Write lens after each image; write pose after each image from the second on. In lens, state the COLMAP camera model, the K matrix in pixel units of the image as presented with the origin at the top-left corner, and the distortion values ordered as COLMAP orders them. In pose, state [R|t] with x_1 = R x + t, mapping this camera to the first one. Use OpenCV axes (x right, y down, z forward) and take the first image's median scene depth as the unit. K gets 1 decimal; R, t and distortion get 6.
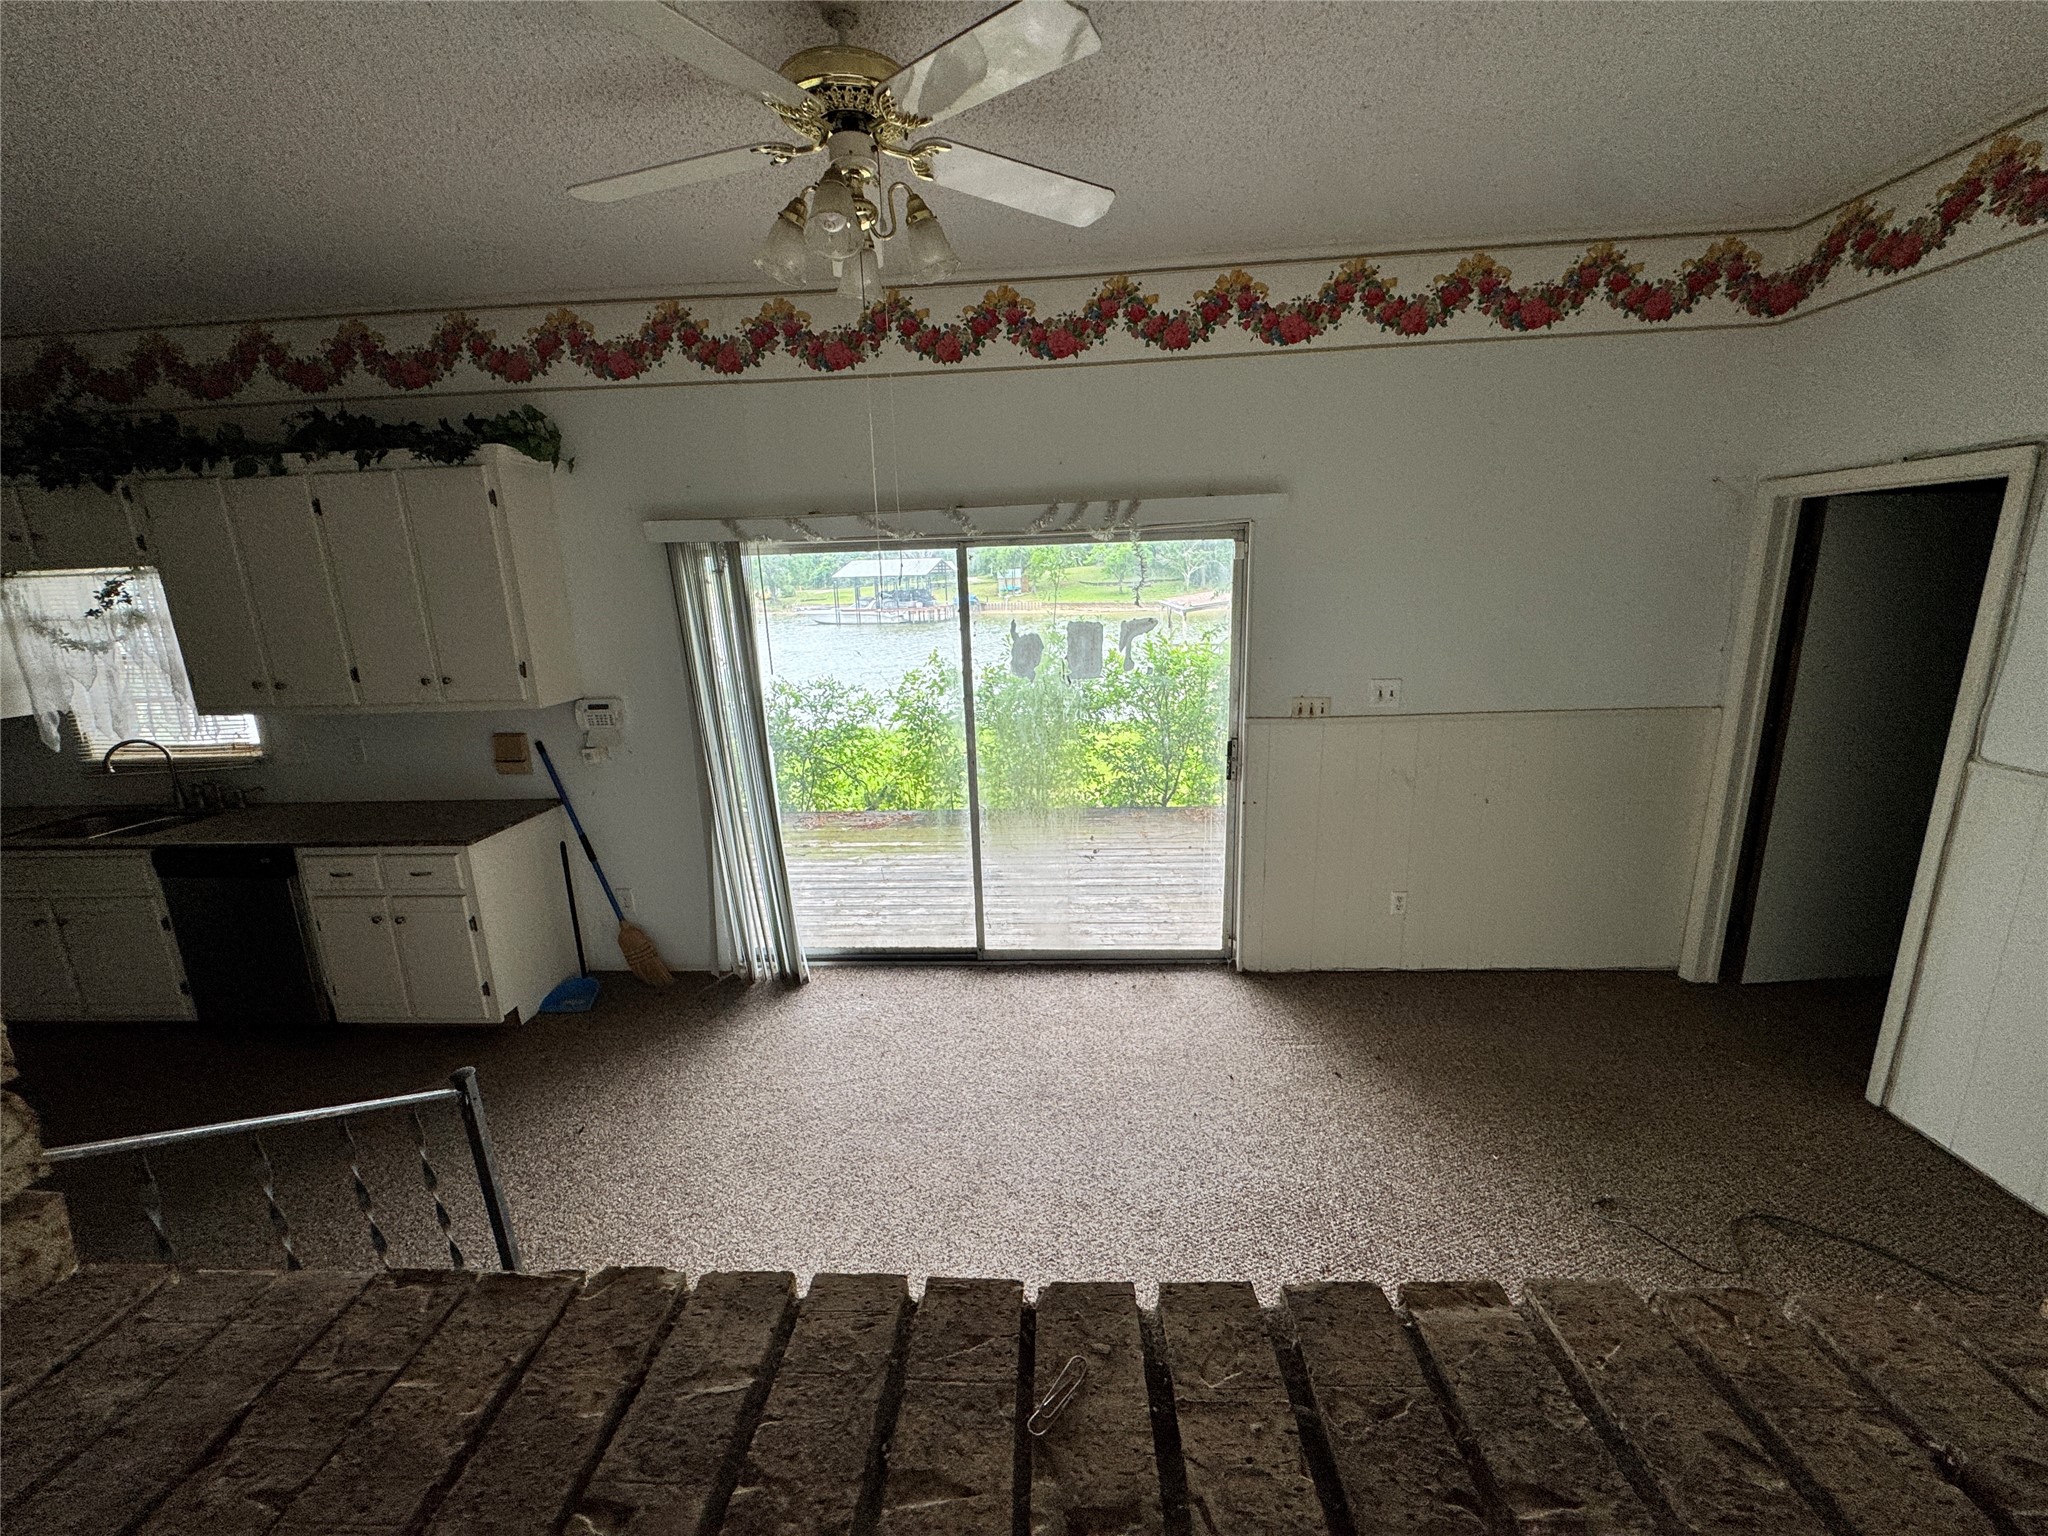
lens RADIAL K [[814.7, 0, 1019.4], [0, 814.7, 773.8], [0, 0, 1]] dist [-0.002348, -0.000430]
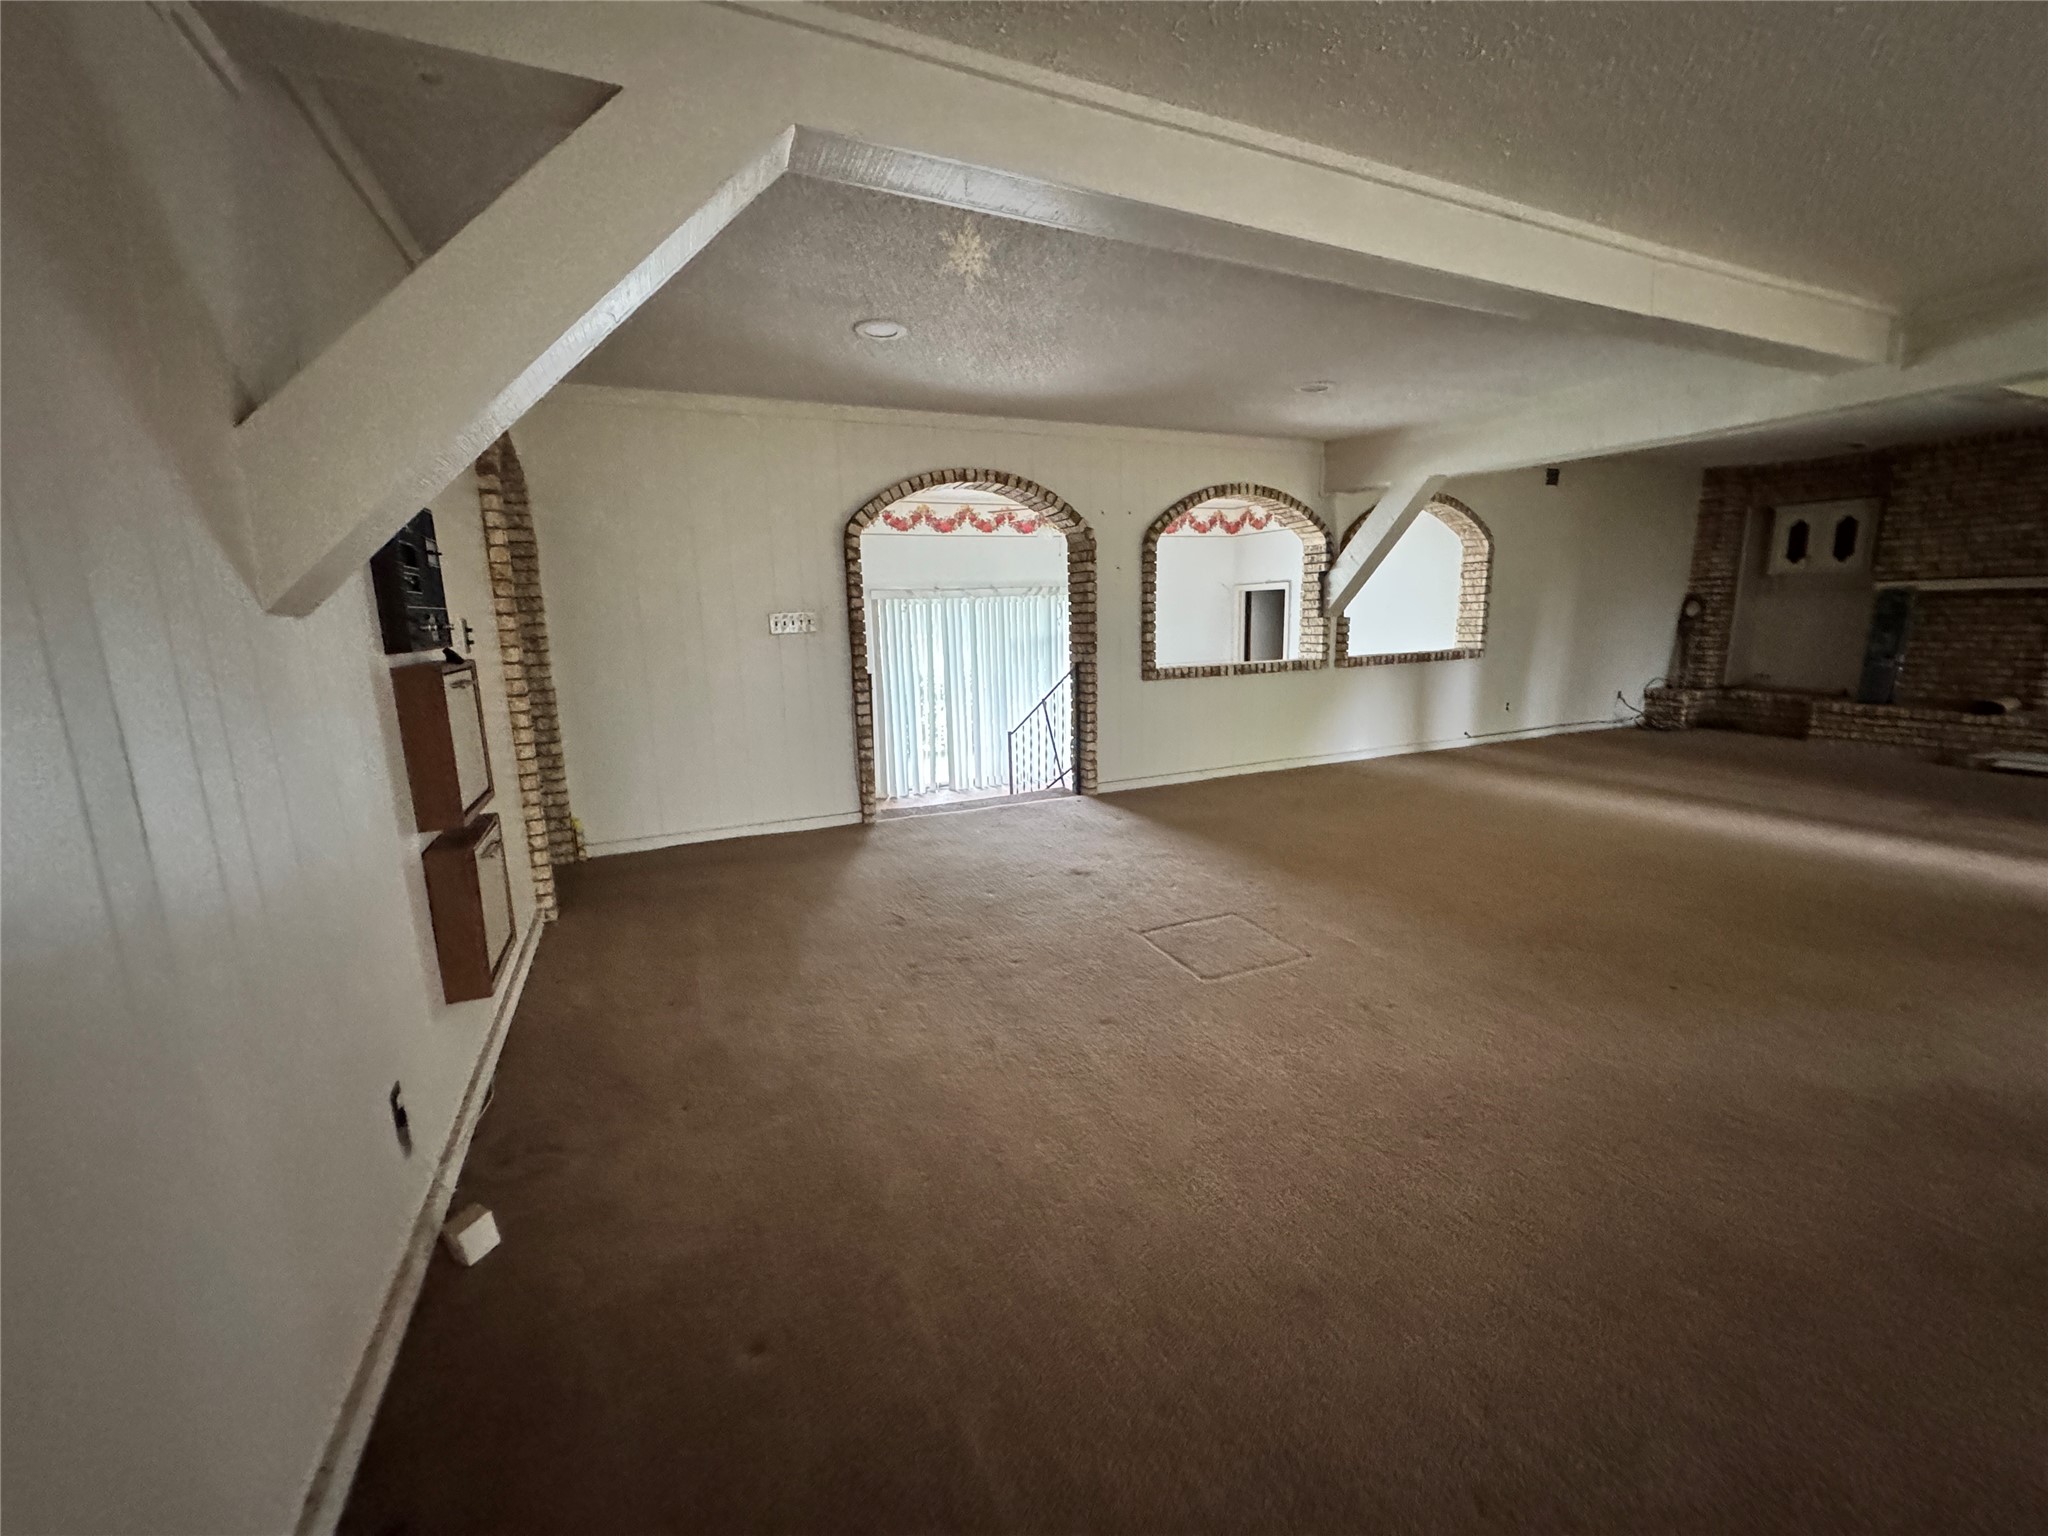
lens RADIAL K [[814.7, 0, 1025.4], [0, 814.7, 766.9], [0, 0, 1]] dist [-0.002348, -0.000430]
pose [[0.886499, -0.080721, 0.455635, -1.210511], [0.109716, 0.993255, -0.037500, 0.342913], [-0.449535, 0.083234, 0.889376, -1.284414]]
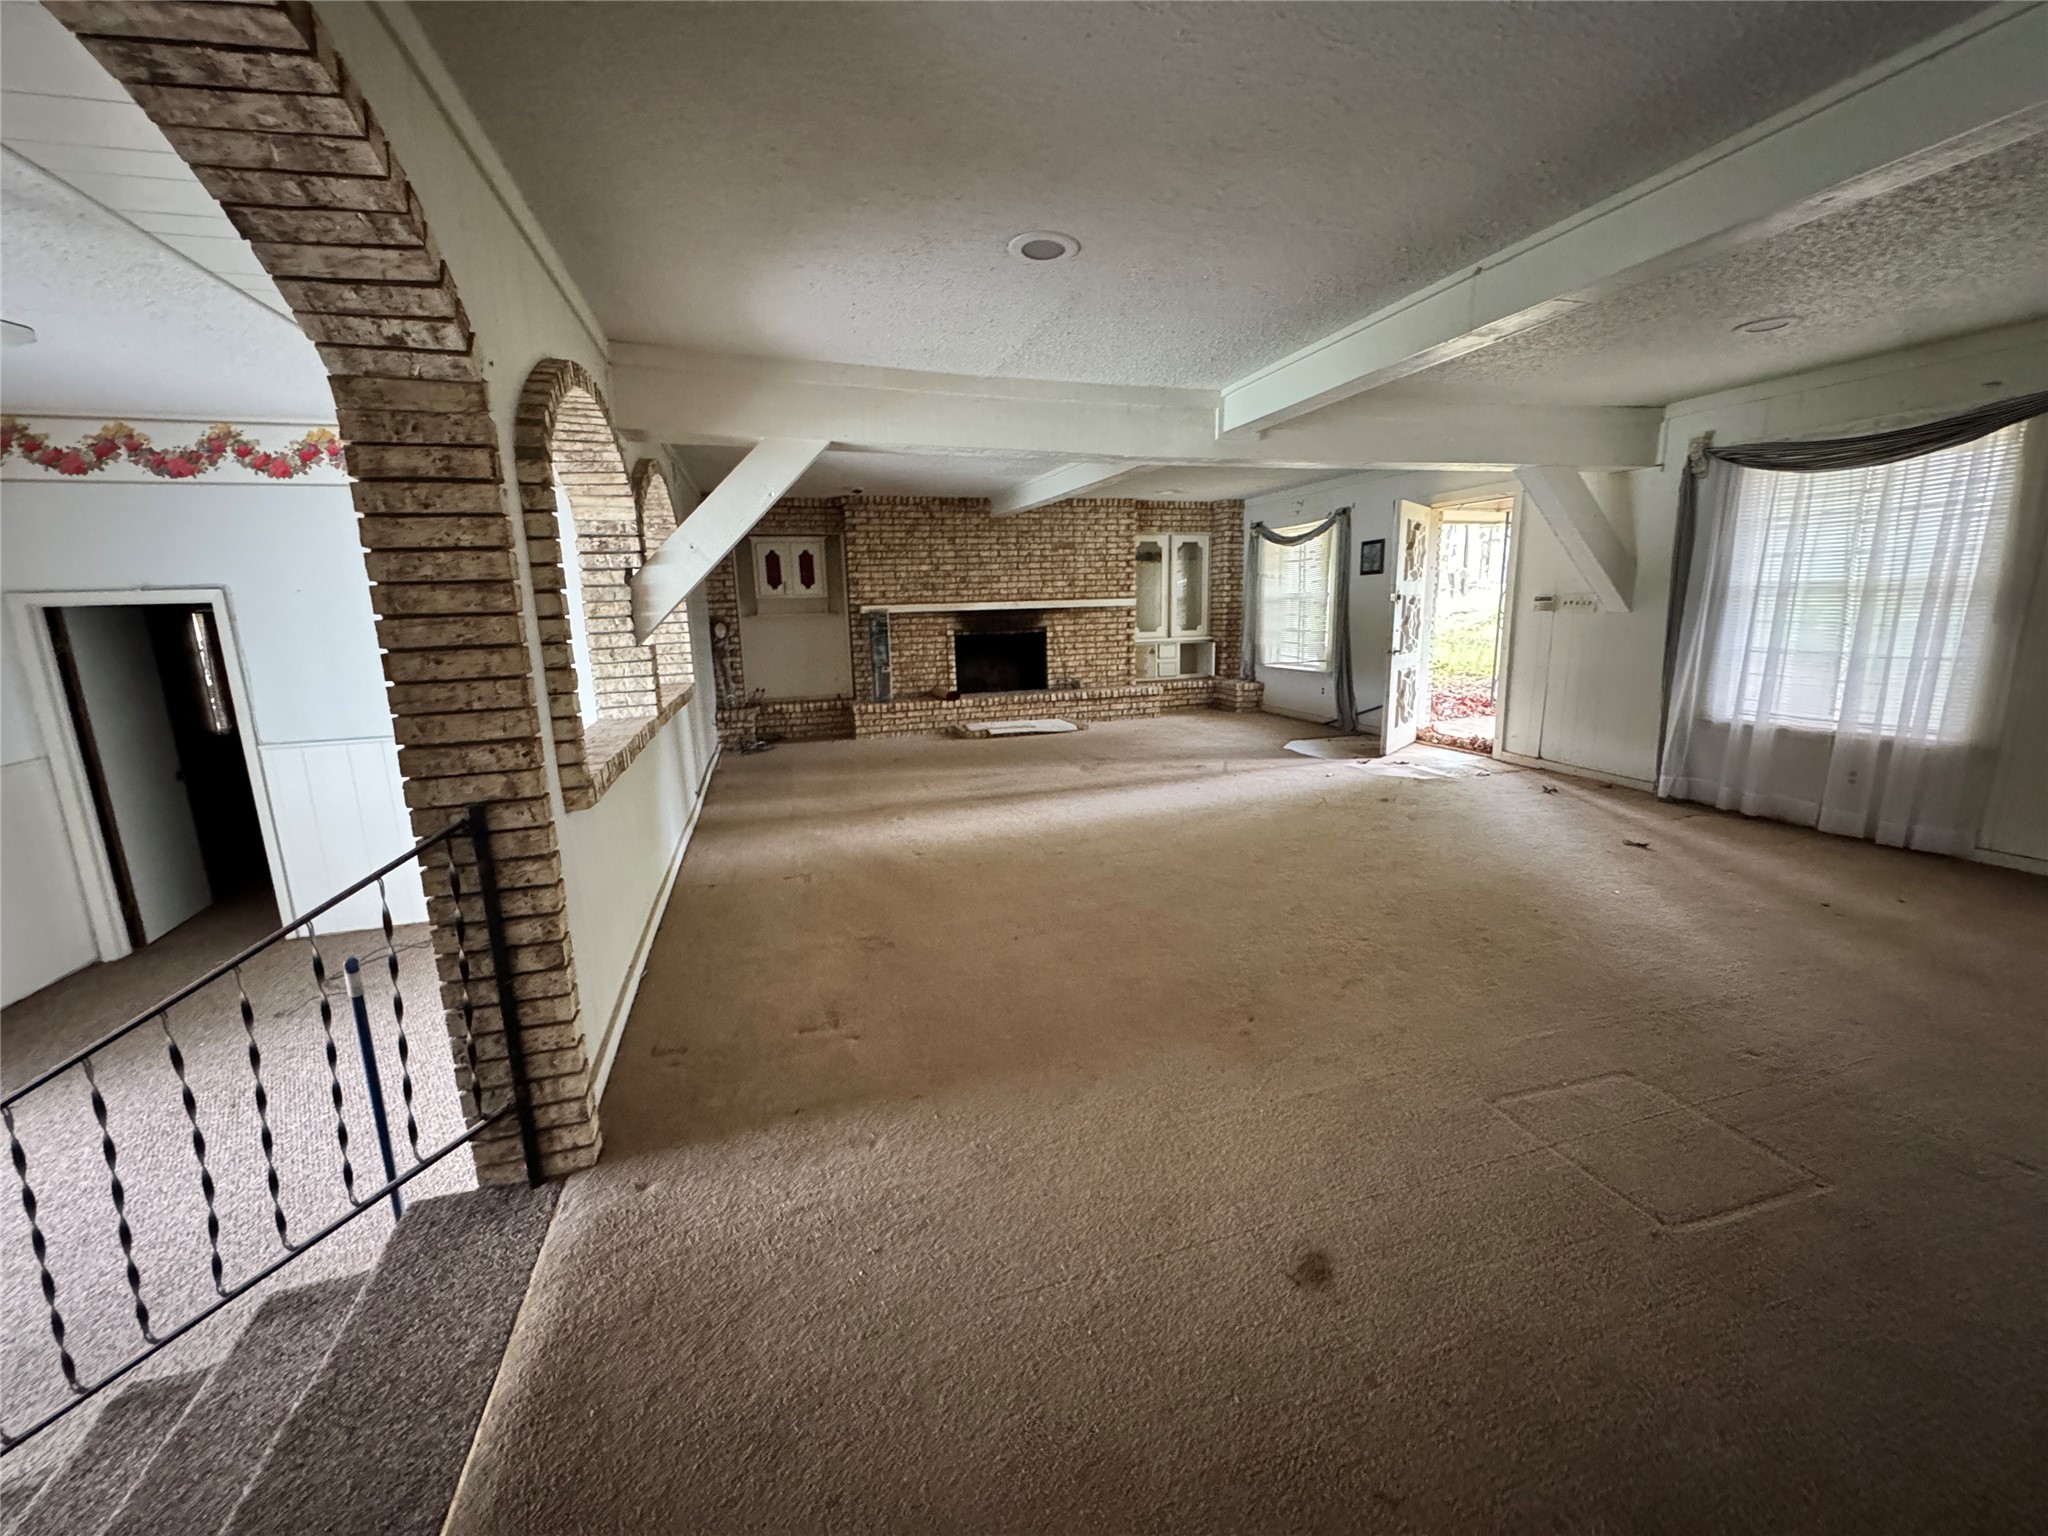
lens RADIAL K [[814.7, 0, 1024.0], [0, 814.7, 765.8], [0, 0, 1]] dist [-0.002348, -0.000430]
pose [[-0.346389, -0.145375, 0.926758, -0.948182], [0.259827, 0.934401, 0.243688, 0.024499], [-0.901390, 0.325208, -0.285894, -0.059302]]
